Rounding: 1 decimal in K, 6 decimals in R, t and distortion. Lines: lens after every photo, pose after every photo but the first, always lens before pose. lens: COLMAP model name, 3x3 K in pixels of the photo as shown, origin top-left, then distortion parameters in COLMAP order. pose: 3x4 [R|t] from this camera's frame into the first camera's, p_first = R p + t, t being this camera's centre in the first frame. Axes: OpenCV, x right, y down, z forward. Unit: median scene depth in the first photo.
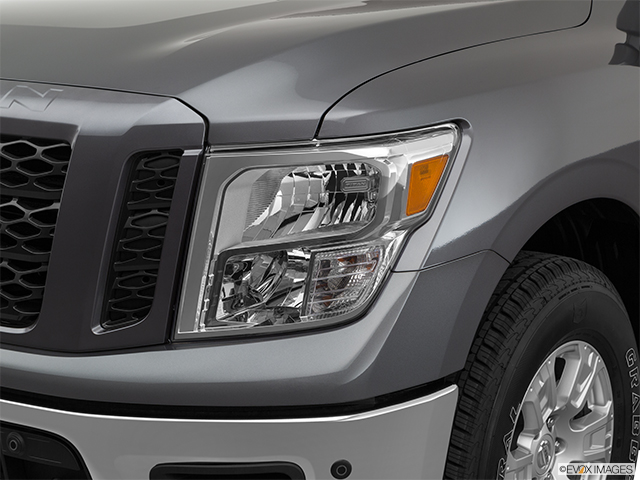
lens RADIAL K [[1537.6, 0, 320.0], [0, 1537.6, 240.0], [0, 0, 1]] dist [-0.019529, -0.658967]
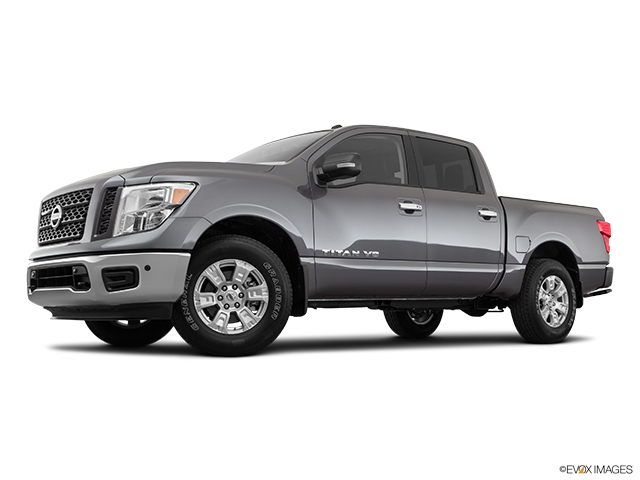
lens RADIAL K [[757.7, 0, 320.0], [0, 757.7, 240.0], [0, 0, 1]] dist [-0.001104, 0.001658]
pose [[0.972869, -0.020718, -0.230428, 0.815701], [-0.044661, 0.960432, -0.274910, 0.552811], [0.227006, 0.277743, 0.933449, -0.597401]]
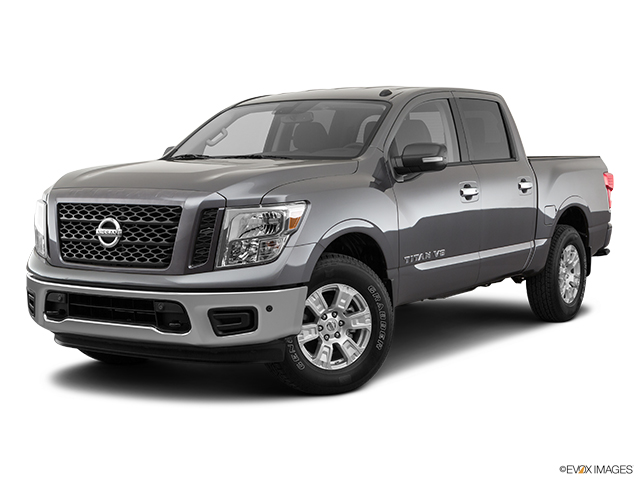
lens RADIAL K [[1095.9, 0, 320.0], [0, 1095.9, 240.0], [0, 0, 1]] dist [-0.015451, -0.026028]
pose [[0.997982, -0.007848, 0.063003, -0.022681], [0.015664, 0.992091, -0.124539, 0.284557], [-0.061527, 0.125275, 0.990212, -1.210621]]
